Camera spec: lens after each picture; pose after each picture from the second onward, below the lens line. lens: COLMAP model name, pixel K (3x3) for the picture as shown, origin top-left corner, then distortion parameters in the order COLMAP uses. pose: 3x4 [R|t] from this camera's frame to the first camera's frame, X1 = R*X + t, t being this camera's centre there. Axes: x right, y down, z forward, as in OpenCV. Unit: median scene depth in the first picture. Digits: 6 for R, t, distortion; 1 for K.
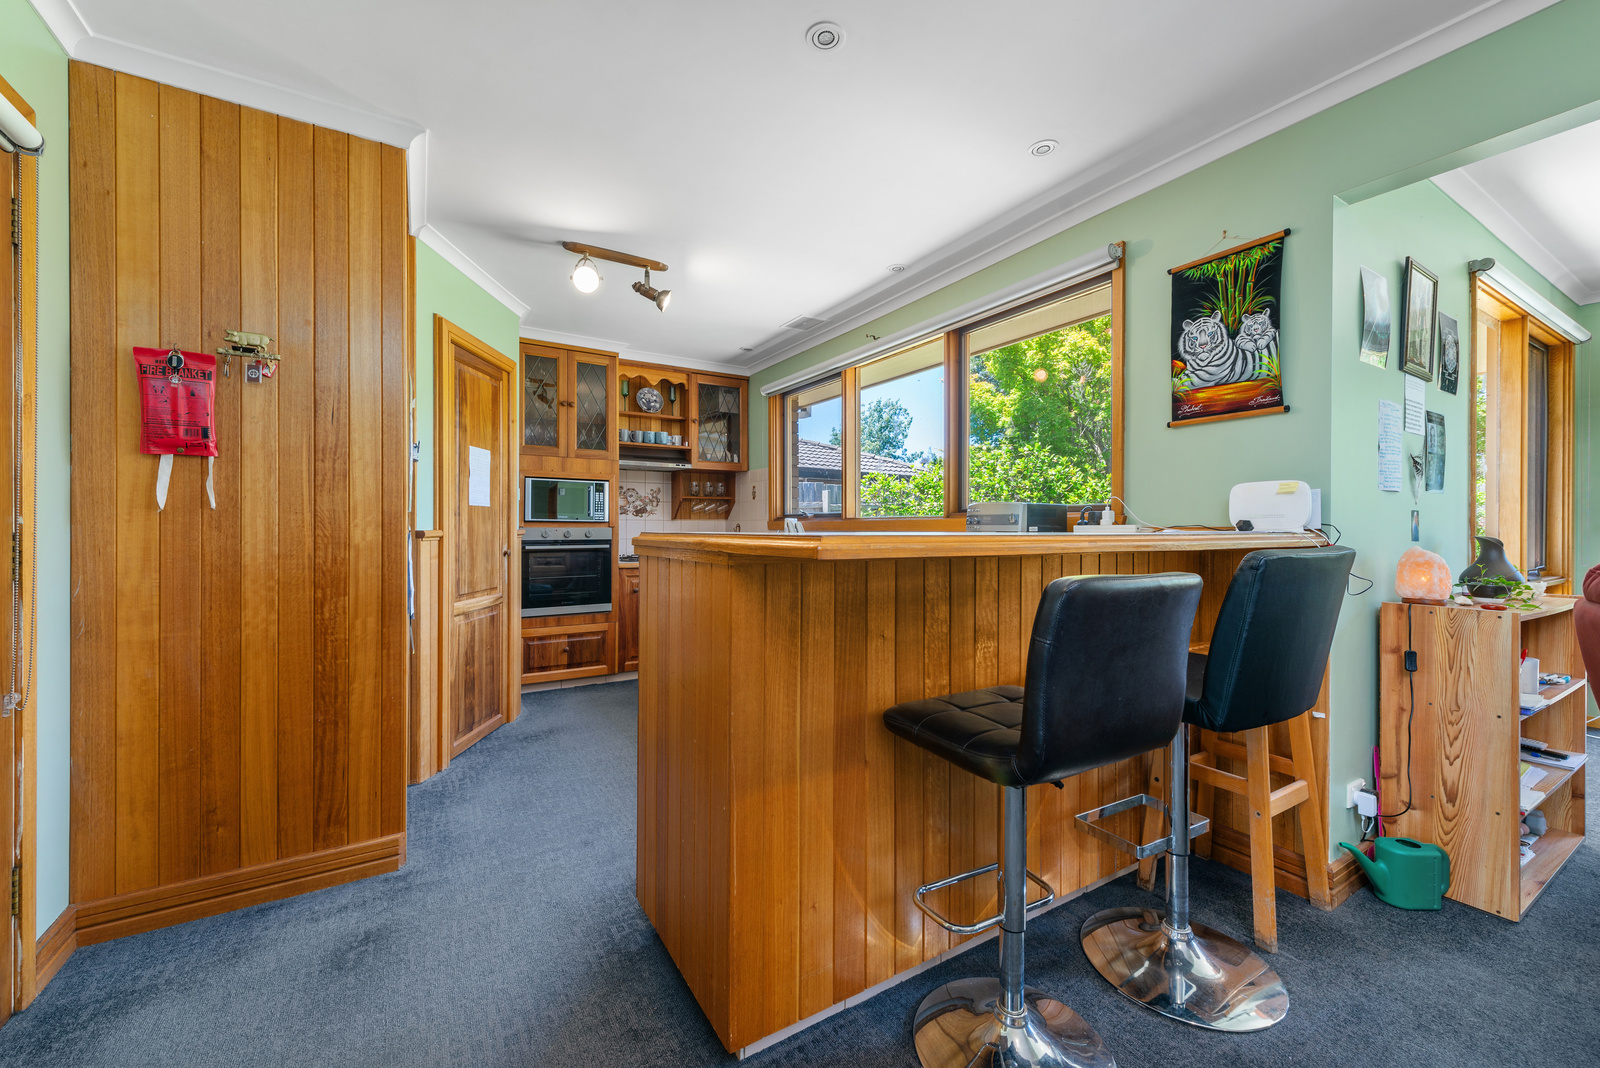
lens RADIAL K [[624.9, 0, 787.0], [0, 624.9, 527.6], [0, 0, 1]] dist [0.008196, -0.001035]
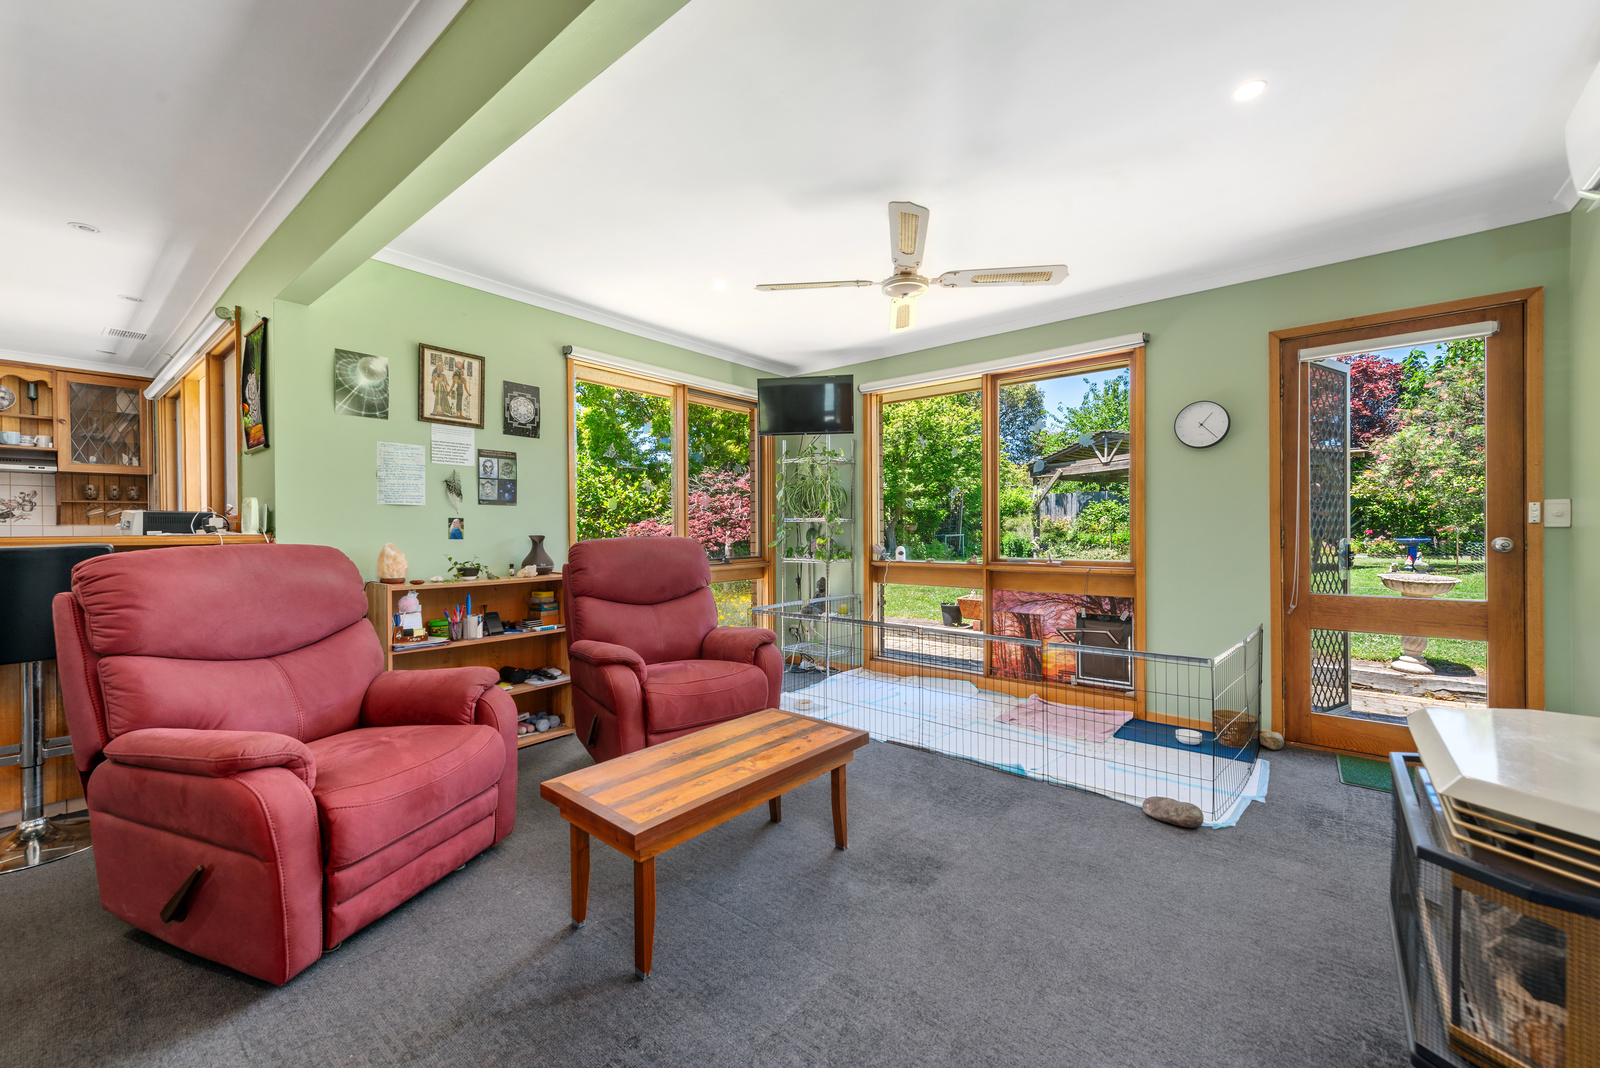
lens RADIAL K [[624.9, 0, 797.6], [0, 624.9, 535.3], [0, 0, 1]] dist [0.008196, -0.001035]
pose [[0.939054, -0.010262, 0.343617, 0.919897], [0.007431, 0.999927, 0.009555, 0.003474], [-0.343690, -0.006419, 0.939061, -0.462145]]
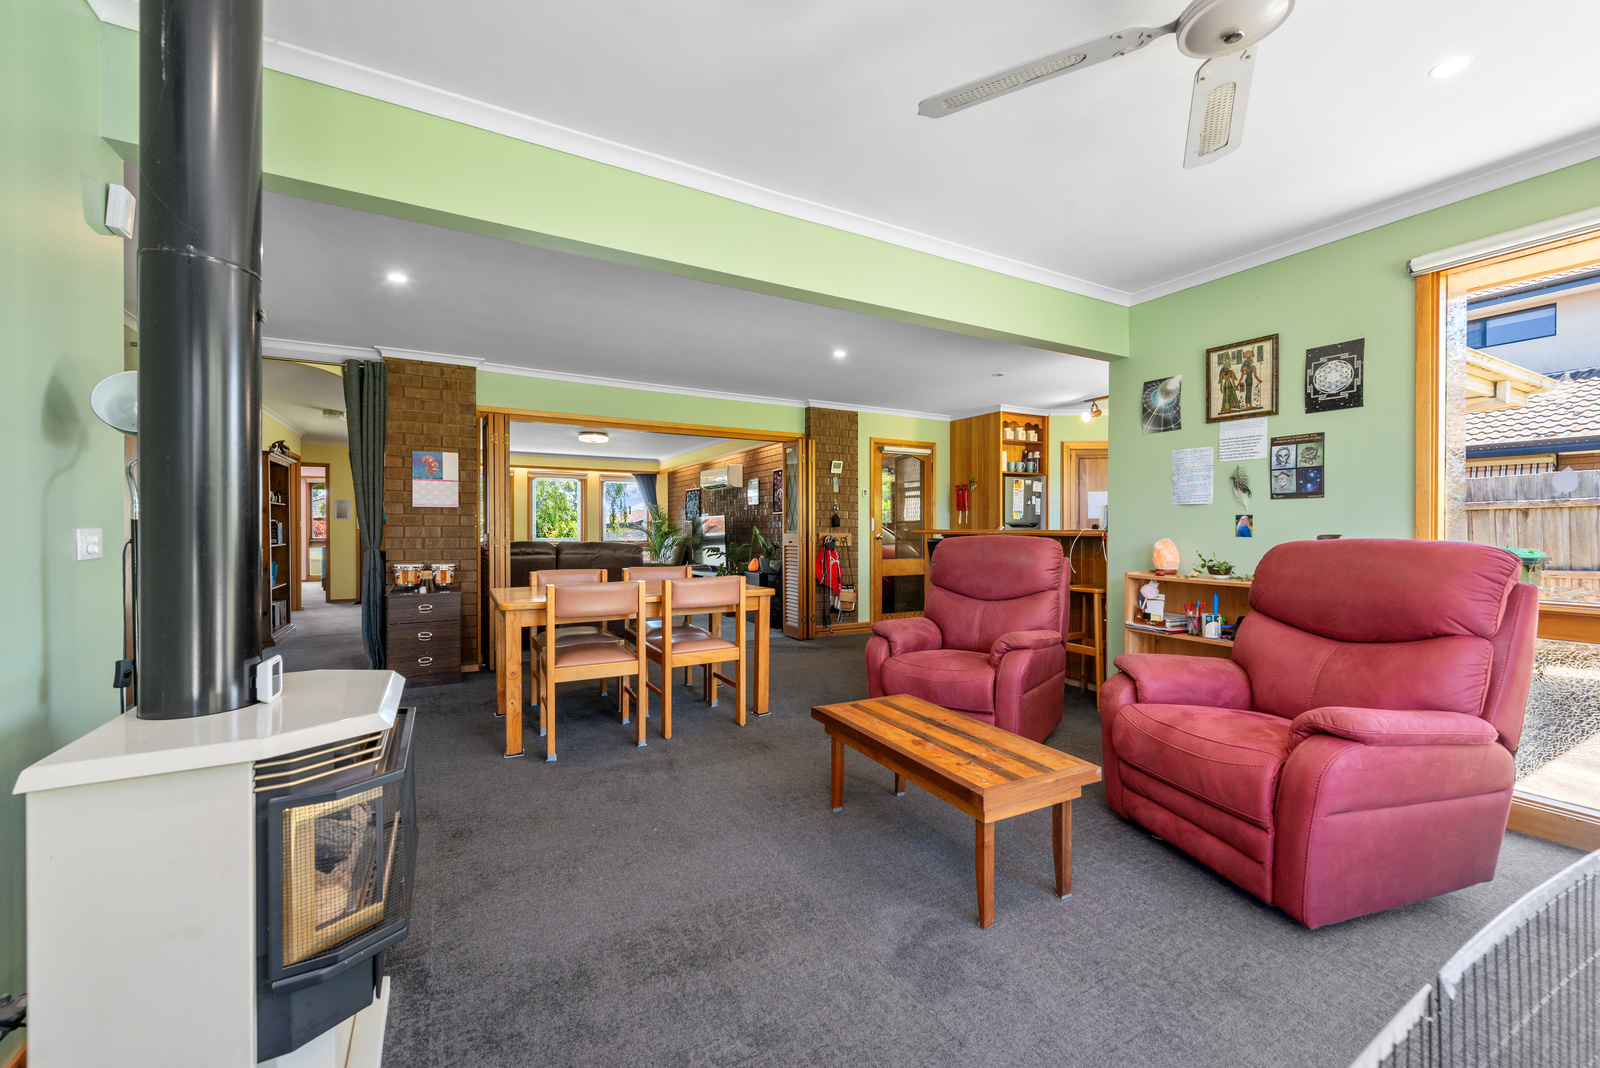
lens RADIAL K [[624.9, 0, 784.0], [0, 624.9, 527.3], [0, 0, 1]] dist [0.008196, -0.001035]
pose [[-0.033661, -0.001424, -0.999432, 1.793408], [0.001587, 0.999998, -0.001478, 0.000529], [0.999432, -0.001635, -0.033659, 0.022178]]
